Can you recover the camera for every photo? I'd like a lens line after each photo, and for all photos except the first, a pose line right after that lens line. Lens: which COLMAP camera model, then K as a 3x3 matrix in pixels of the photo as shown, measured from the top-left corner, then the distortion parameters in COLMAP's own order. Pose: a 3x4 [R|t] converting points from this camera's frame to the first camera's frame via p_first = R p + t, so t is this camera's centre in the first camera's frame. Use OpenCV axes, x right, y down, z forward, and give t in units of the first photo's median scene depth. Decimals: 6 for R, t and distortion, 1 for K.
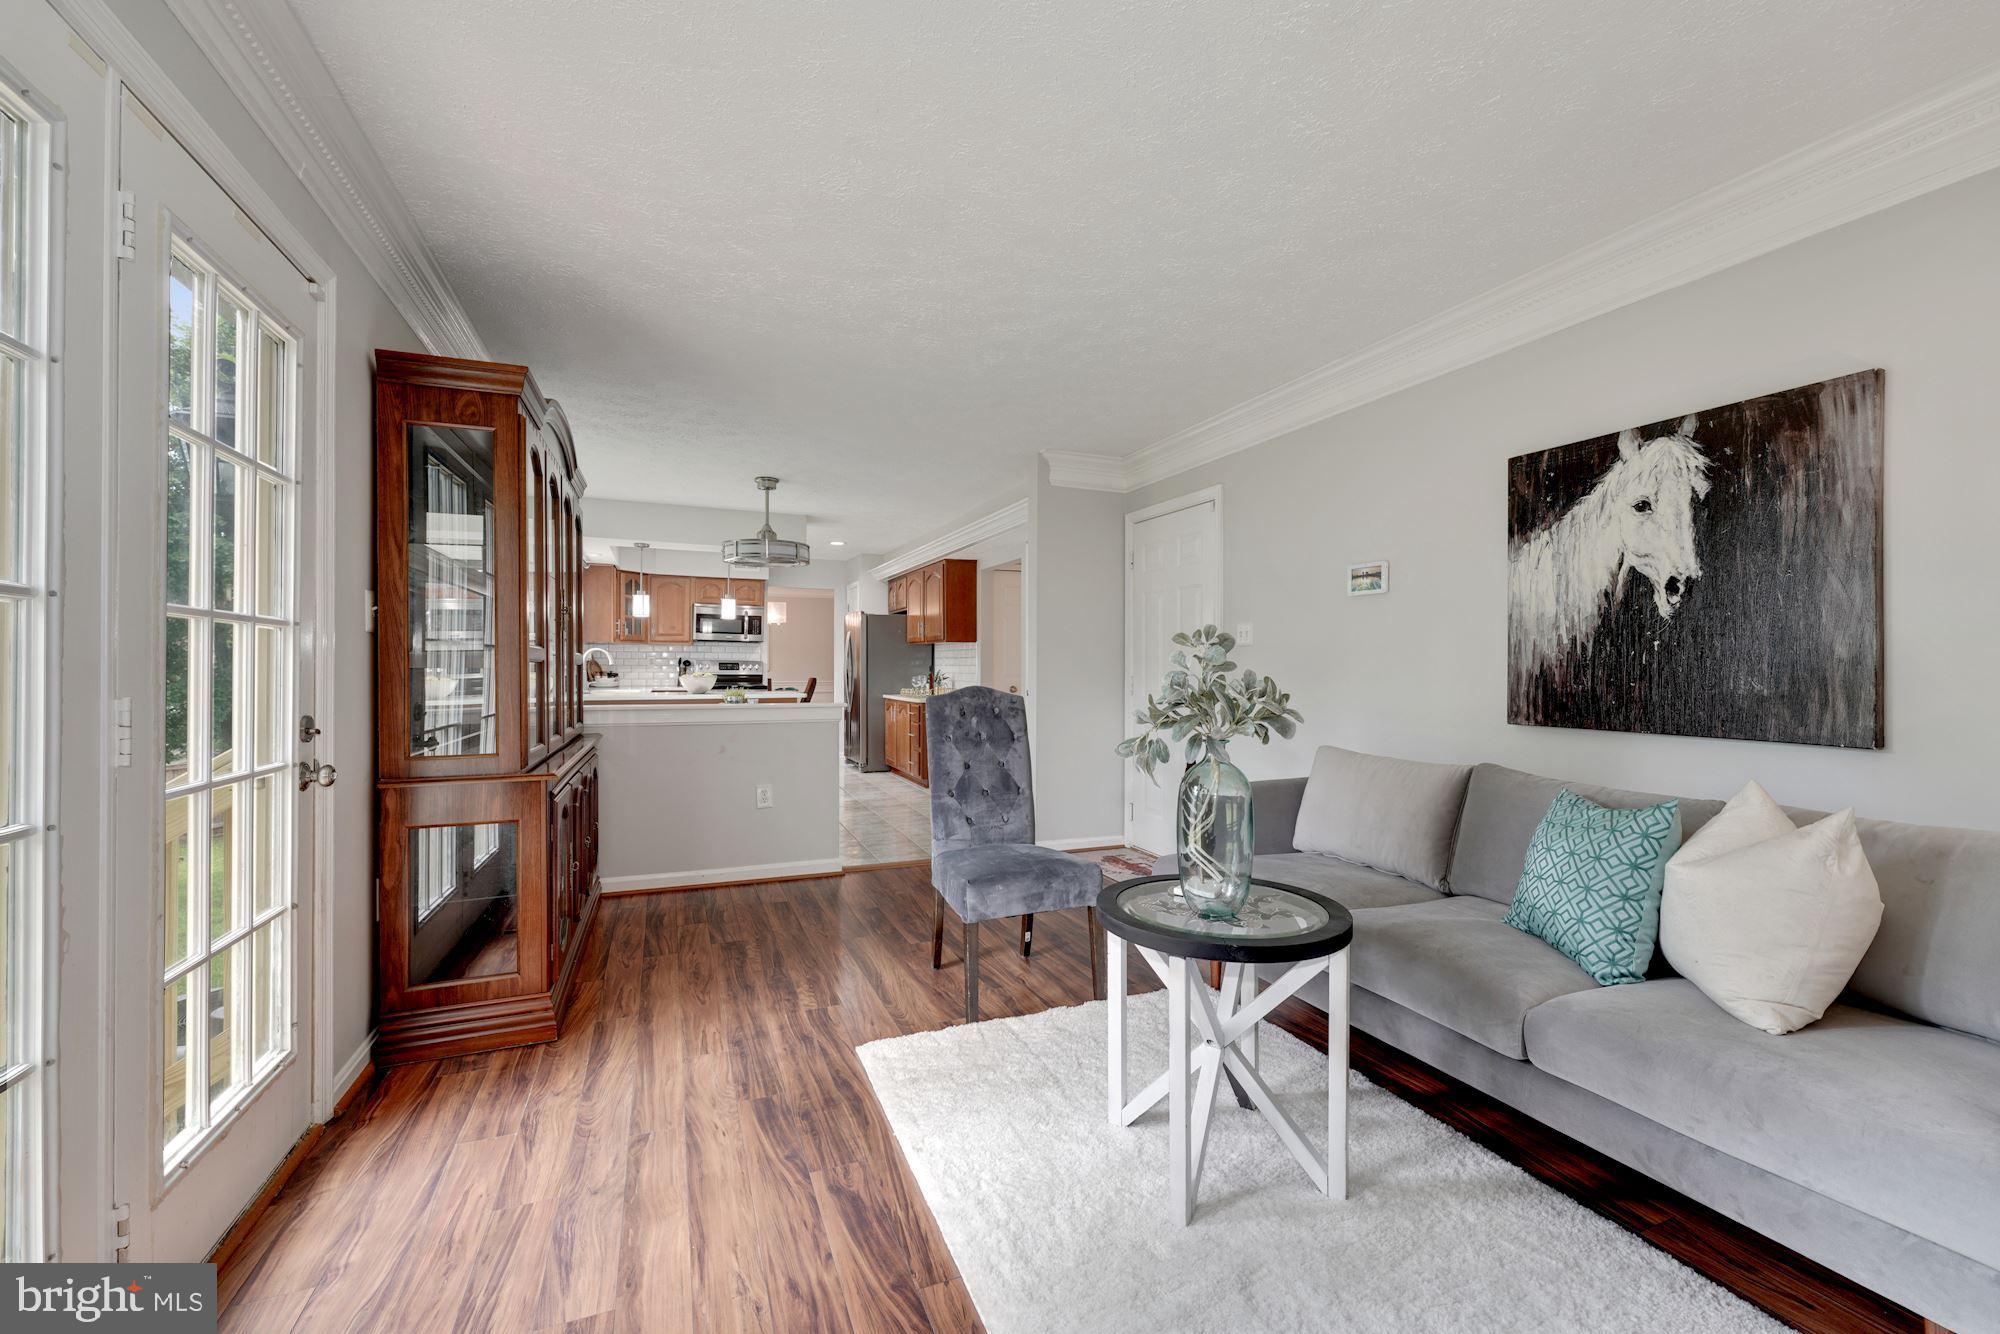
lens RADIAL K [[809.3, 0, 1006.5], [0, 809.3, 666.6], [0, 0, 1]] dist [-0.000157, 0.000142]
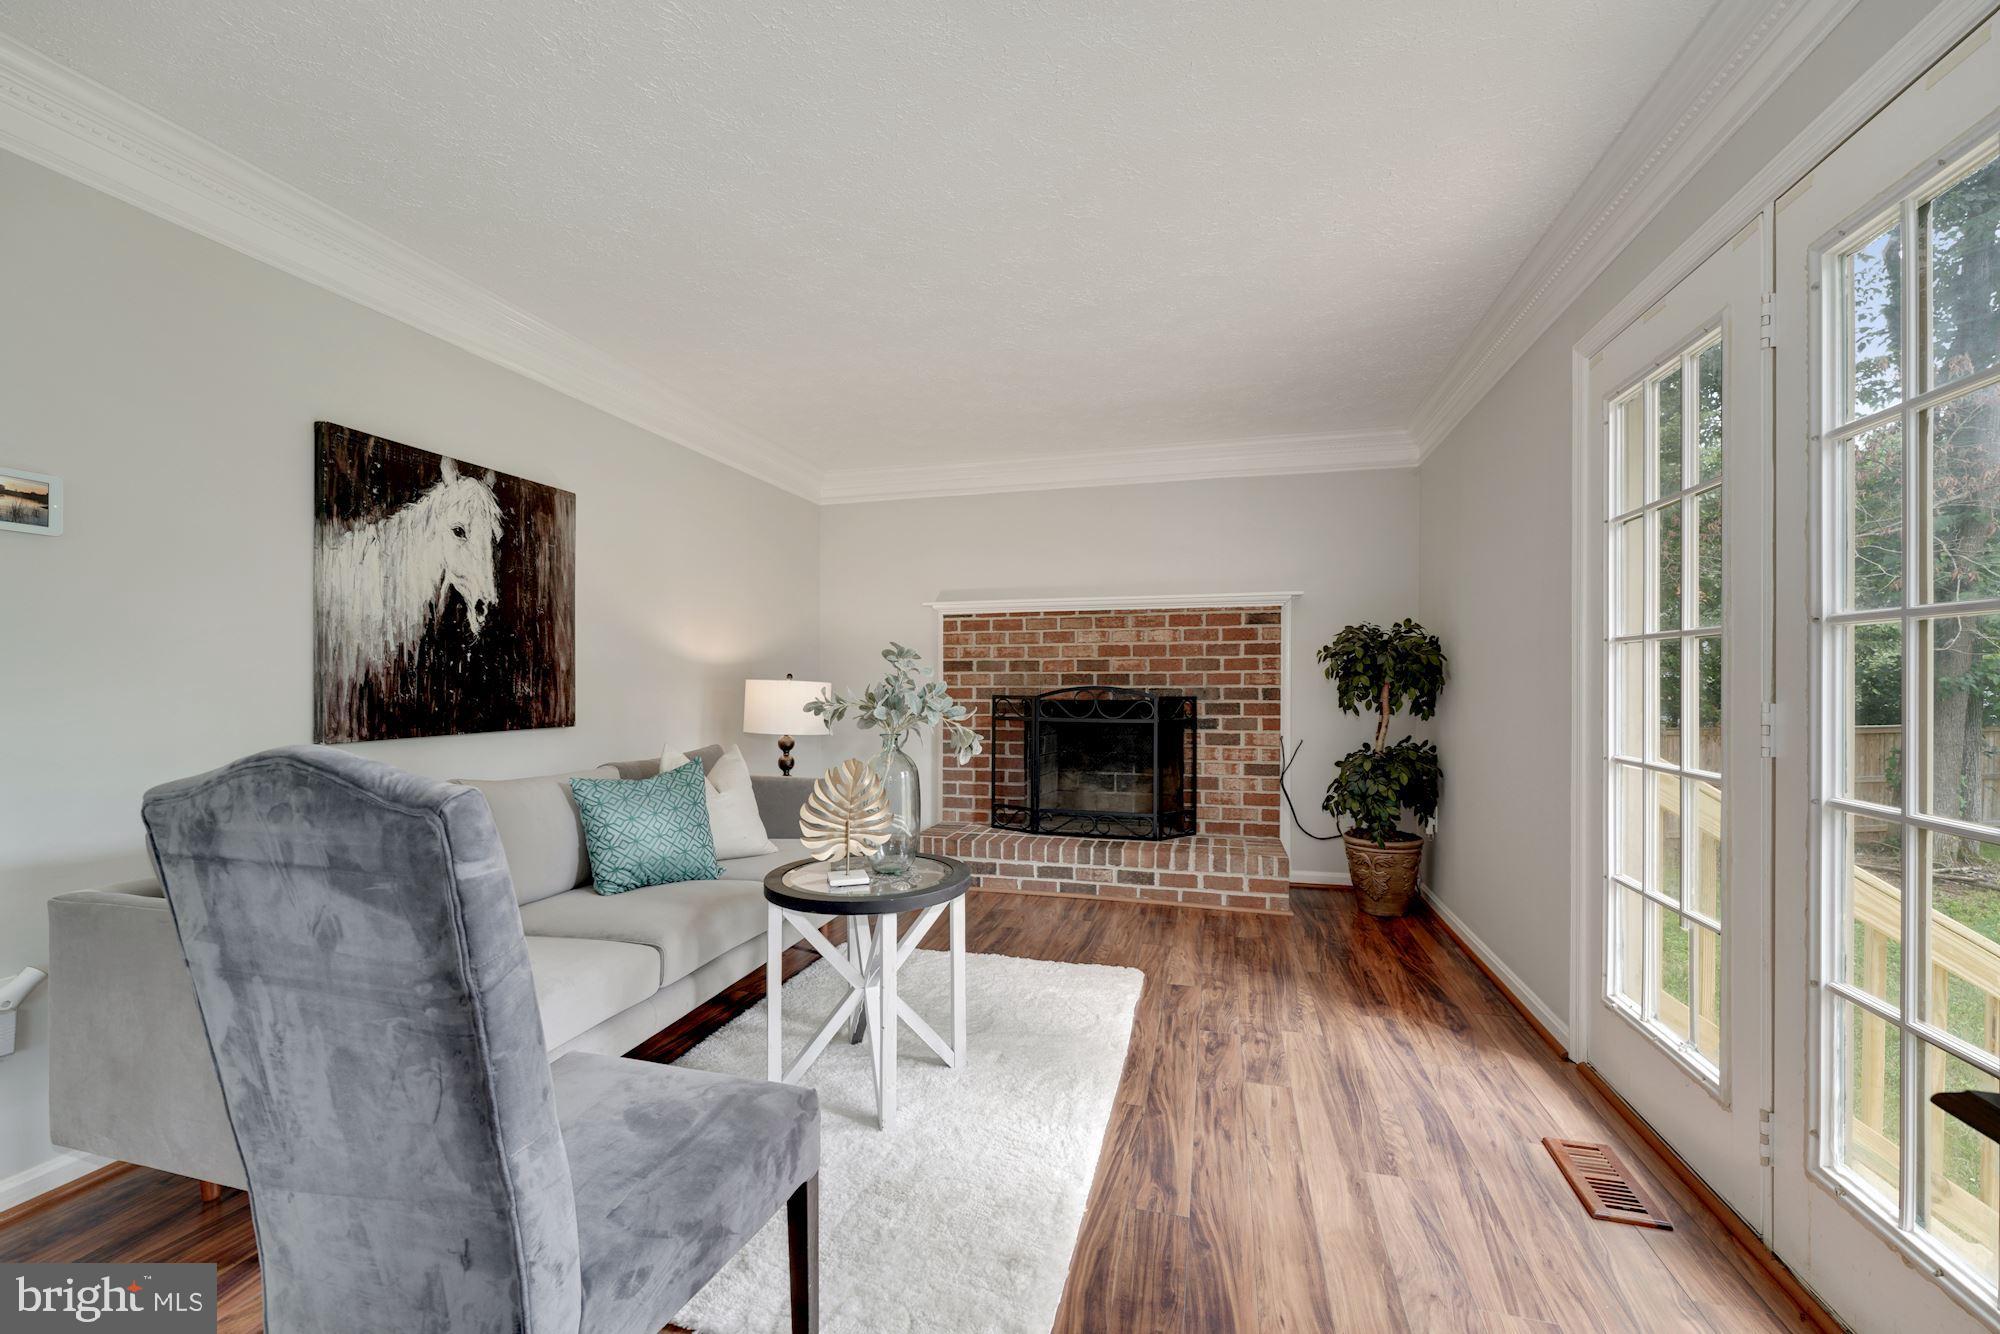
lens RADIAL K [[809.3, 0, 999.6], [0, 809.3, 674.1], [0, 0, 1]] dist [-0.000157, 0.000142]
pose [[-0.789546, 0.002500, 0.613687, -0.499774], [-0.000554, 0.999988, -0.004786, 0.003469], [-0.613691, -0.004119, -0.789535, 1.451047]]
